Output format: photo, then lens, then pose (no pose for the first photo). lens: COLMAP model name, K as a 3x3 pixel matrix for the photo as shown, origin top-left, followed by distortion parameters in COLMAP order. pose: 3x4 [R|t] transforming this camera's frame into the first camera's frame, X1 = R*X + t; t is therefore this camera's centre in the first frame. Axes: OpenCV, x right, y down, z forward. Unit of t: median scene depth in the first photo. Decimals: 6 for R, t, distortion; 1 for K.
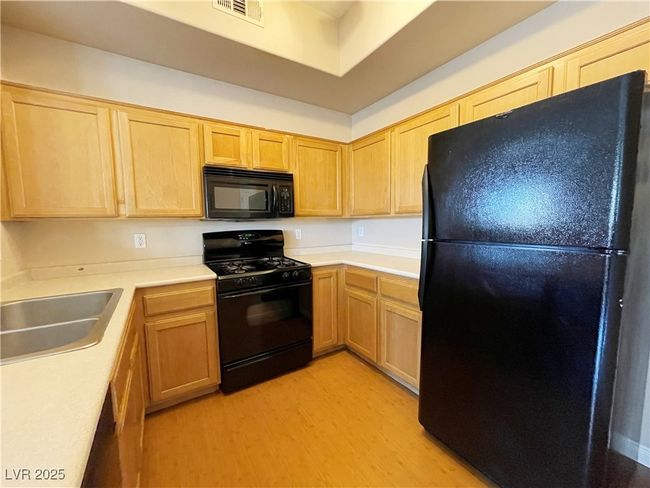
lens RADIAL K [[262.4, 0, 324.6], [0, 262.4, 245.0], [0, 0, 1]] dist [-0.001943, -0.000165]
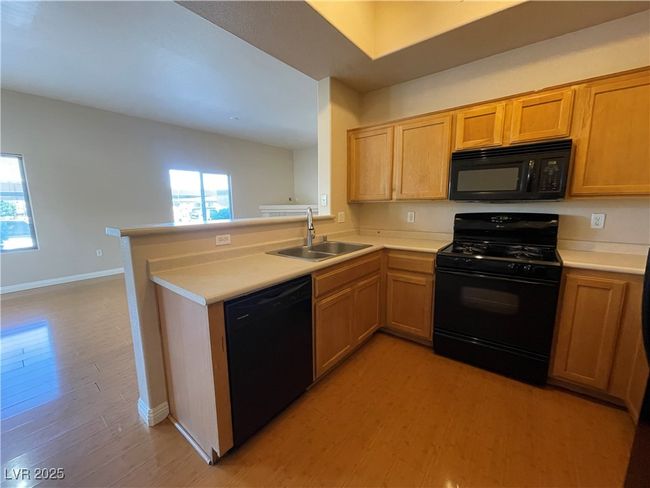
lens RADIAL K [[262.4, 0, 324.6], [0, 262.4, 245.0], [0, 0, 1]] dist [-0.001943, -0.000165]
pose [[0.334544, 0.158394, -0.928973, 0.413472], [-0.080185, 0.986983, 0.139408, -0.025252], [0.938963, 0.027852, 0.342890, 0.108763]]
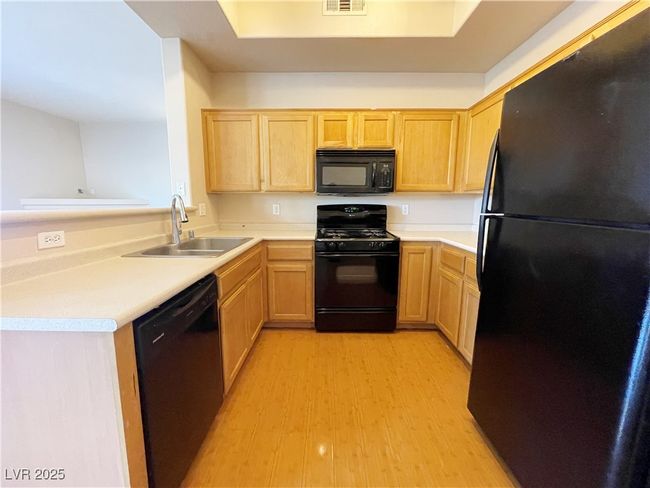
lens RADIAL K [[268.1, 0, 322.4], [0, 268.1, 244.7], [0, 0, 1]] dist [0.000033, 0.000213]
pose [[0.836969, 0.103983, -0.537280, 0.266030], [-0.066209, 0.993811, 0.089199, 0.026571], [0.543230, -0.039084, 0.838674, -0.059220]]
